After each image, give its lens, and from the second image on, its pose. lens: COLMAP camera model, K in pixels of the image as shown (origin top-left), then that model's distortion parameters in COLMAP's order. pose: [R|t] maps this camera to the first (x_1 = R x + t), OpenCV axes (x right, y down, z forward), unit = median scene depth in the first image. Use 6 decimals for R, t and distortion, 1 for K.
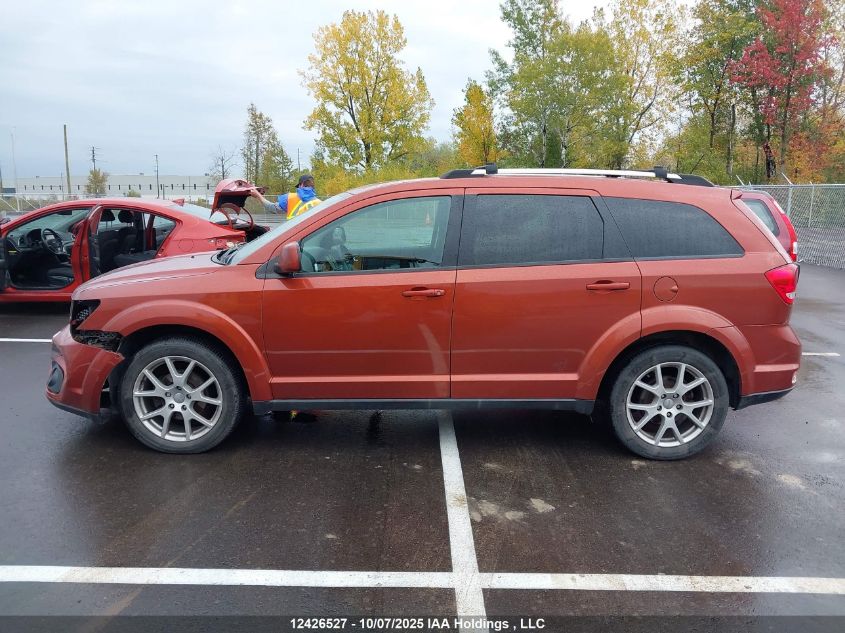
lens RADIAL K [[669.0, 0, 429.4], [0, 669.0, 311.6], [0, 0, 1]] dist [0.024780, -0.033004]
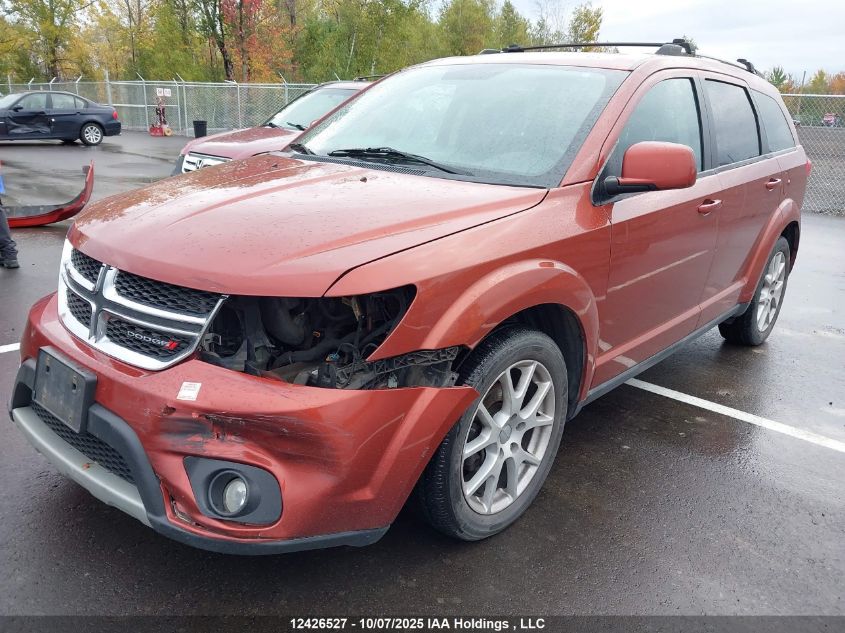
lens RADIAL K [[669.0, 0, 436.6], [0, 669.0, 315.2], [0, 0, 1]] dist [0.024780, -0.033004]
pose [[0.661933, -0.206996, 0.720414, -0.782582], [0.101760, 0.977031, 0.187230, -0.078379], [-0.742623, -0.050625, 0.667793, 0.660878]]
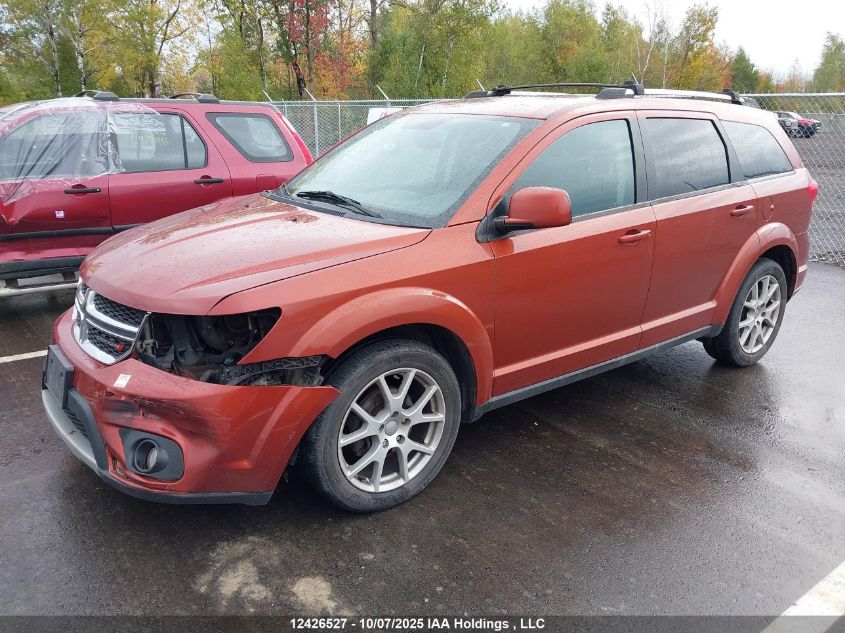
lens RADIAL K [[669.0, 0, 433.5], [0, 669.0, 329.0], [0, 0, 1]] dist [0.024780, -0.033004]
pose [[0.787918, -0.192197, 0.585018, -0.710893], [0.108544, 0.978516, 0.175284, -0.086429], [-0.606138, -0.074610, 0.791852, 0.427478]]
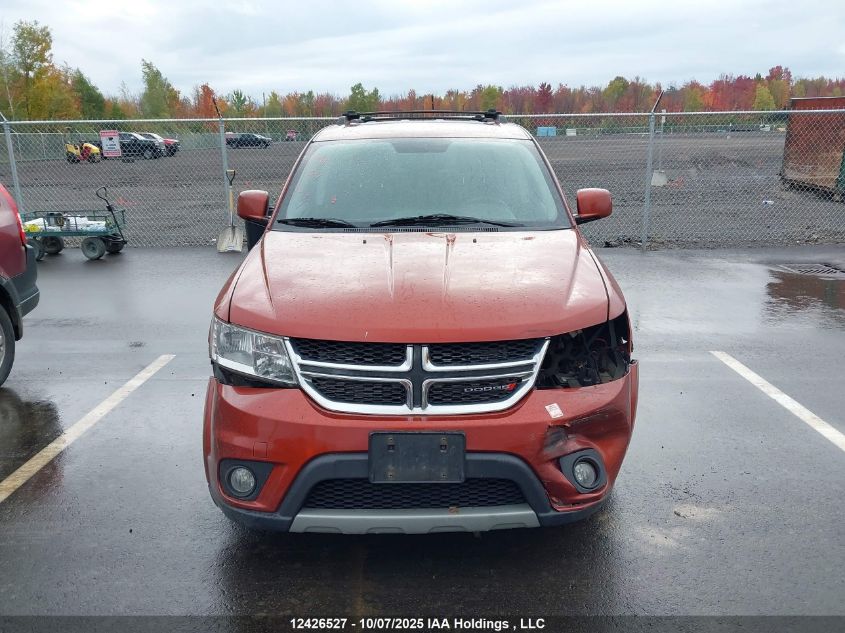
lens RADIAL K [[669.0, 0, 428.6], [0, 669.0, 318.2], [0, 0, 1]] dist [0.024780, -0.033004]
pose [[-0.026478, -0.275092, 0.961053, -1.125159], [0.186217, 0.943205, 0.275113, -0.224300], [-0.982152, 0.186249, 0.026253, 1.142222]]
